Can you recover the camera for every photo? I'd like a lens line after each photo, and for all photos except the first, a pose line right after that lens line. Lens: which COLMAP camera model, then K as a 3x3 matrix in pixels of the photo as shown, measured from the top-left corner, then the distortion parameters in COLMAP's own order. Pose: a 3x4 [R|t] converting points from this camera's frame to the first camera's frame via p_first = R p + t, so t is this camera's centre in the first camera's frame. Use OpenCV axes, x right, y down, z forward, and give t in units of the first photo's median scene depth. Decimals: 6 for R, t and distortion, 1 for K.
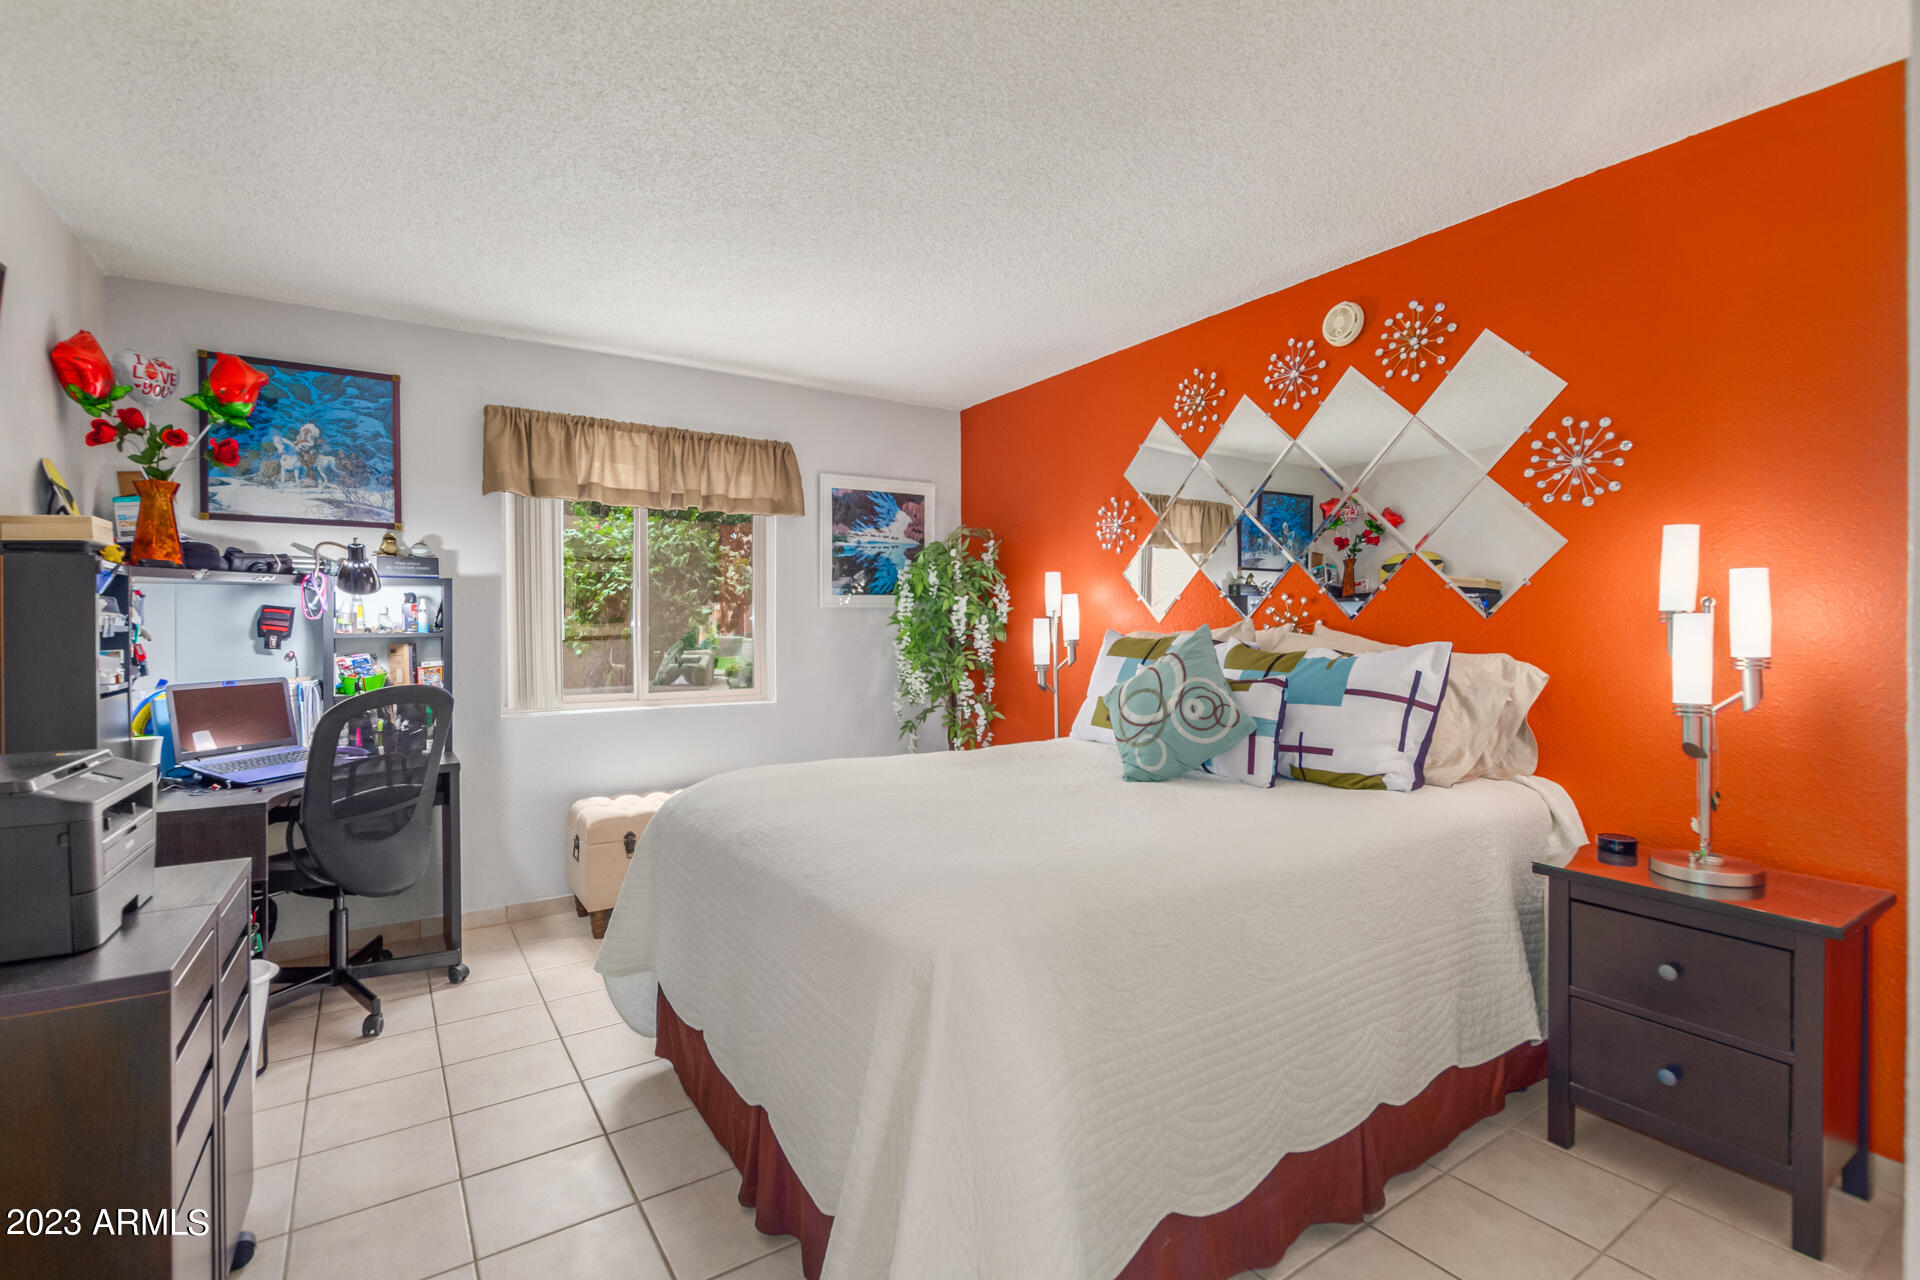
lens RADIAL K [[881.4, 0, 958.4], [0, 881.4, 636.0], [0, 0, 1]] dist [-0.000068, -0.000358]
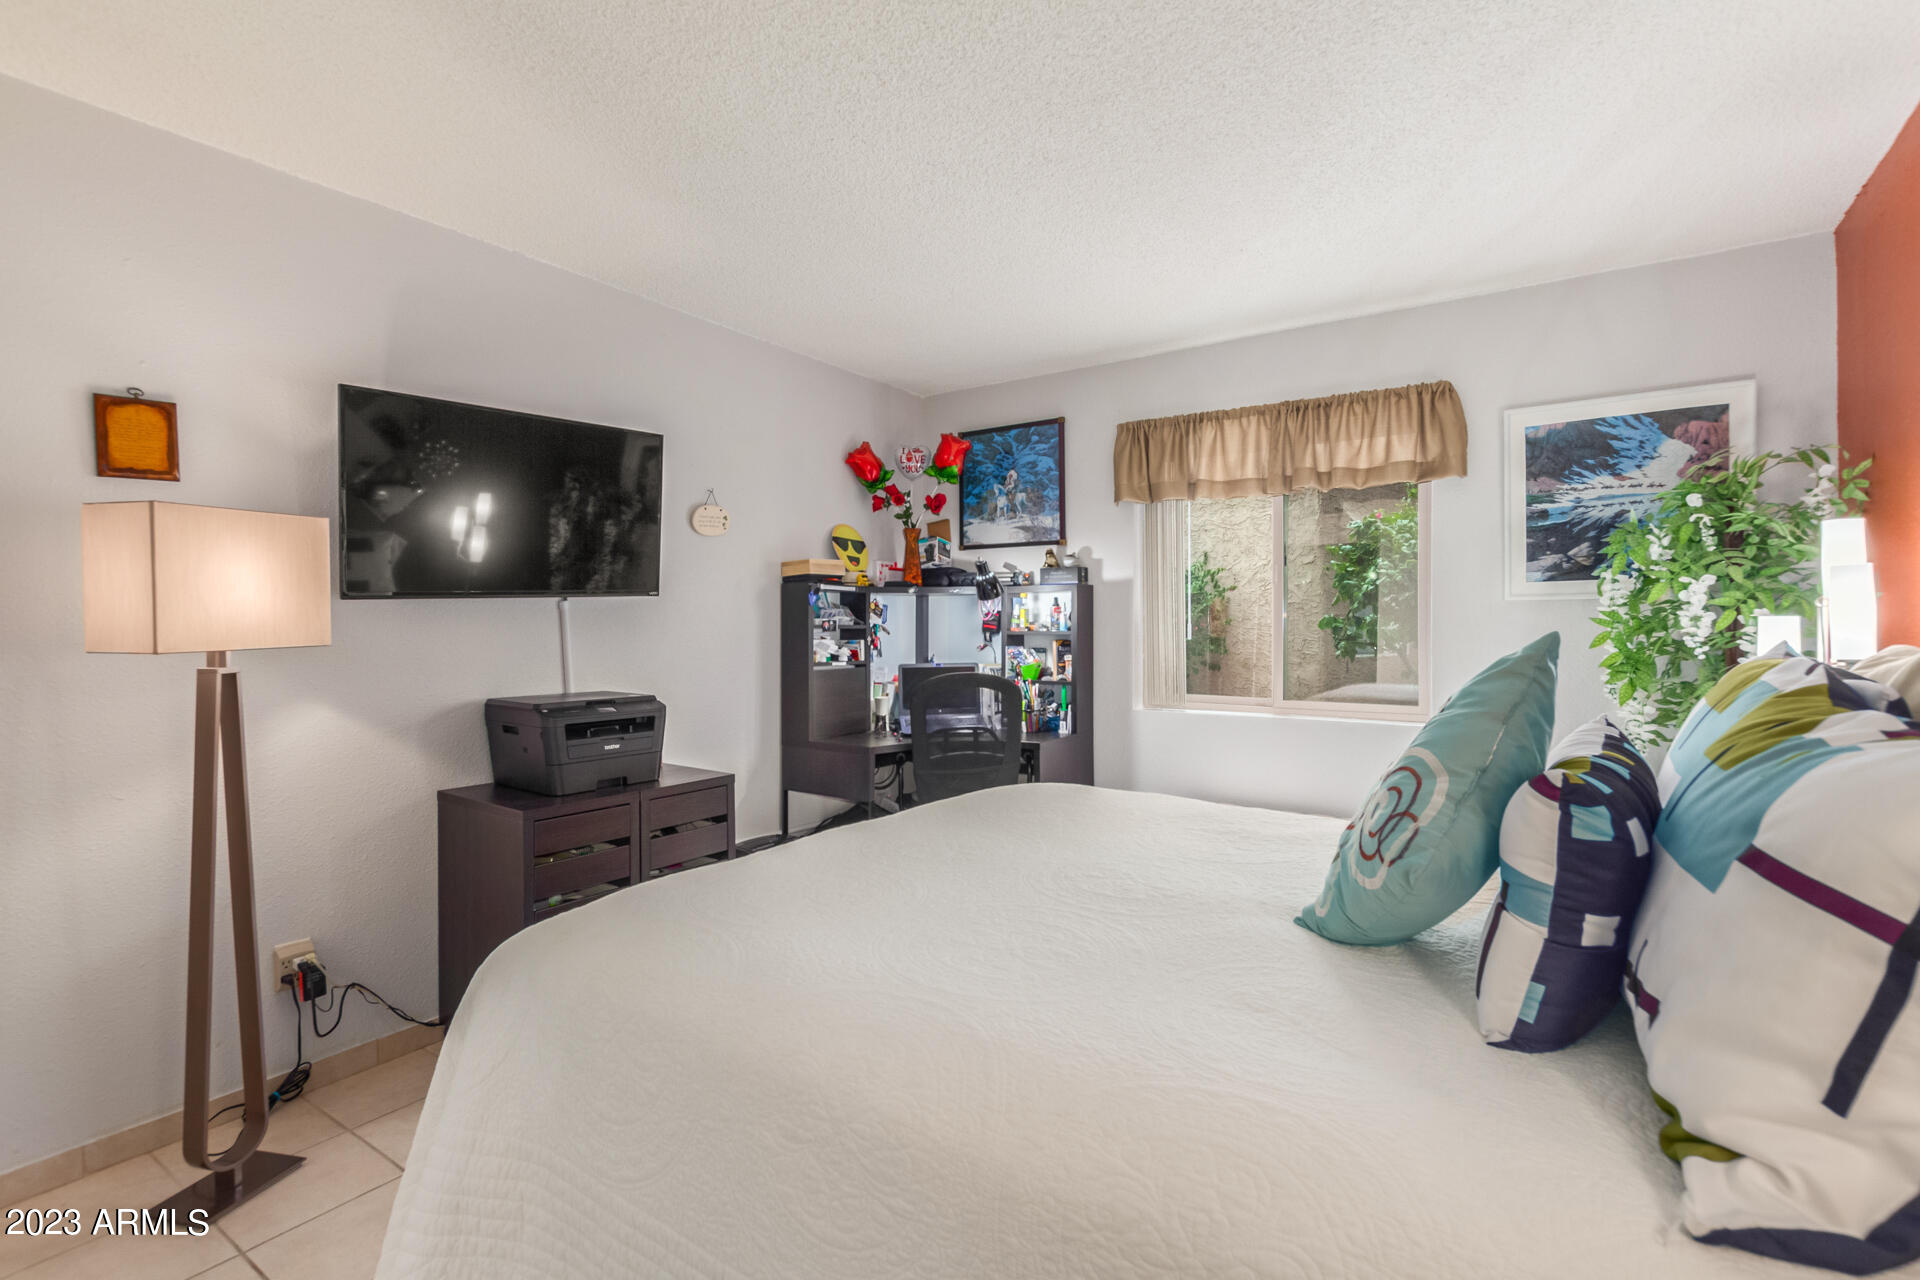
lens RADIAL K [[881.4, 0, 955.0], [0, 881.4, 626.8], [0, 0, 1]] dist [-0.000068, -0.000358]
pose [[0.370042, 0.006963, -0.928989, 0.431445], [-0.009946, 0.999944, 0.003534, -0.012038], [0.928962, 0.007932, 0.370090, 0.421790]]
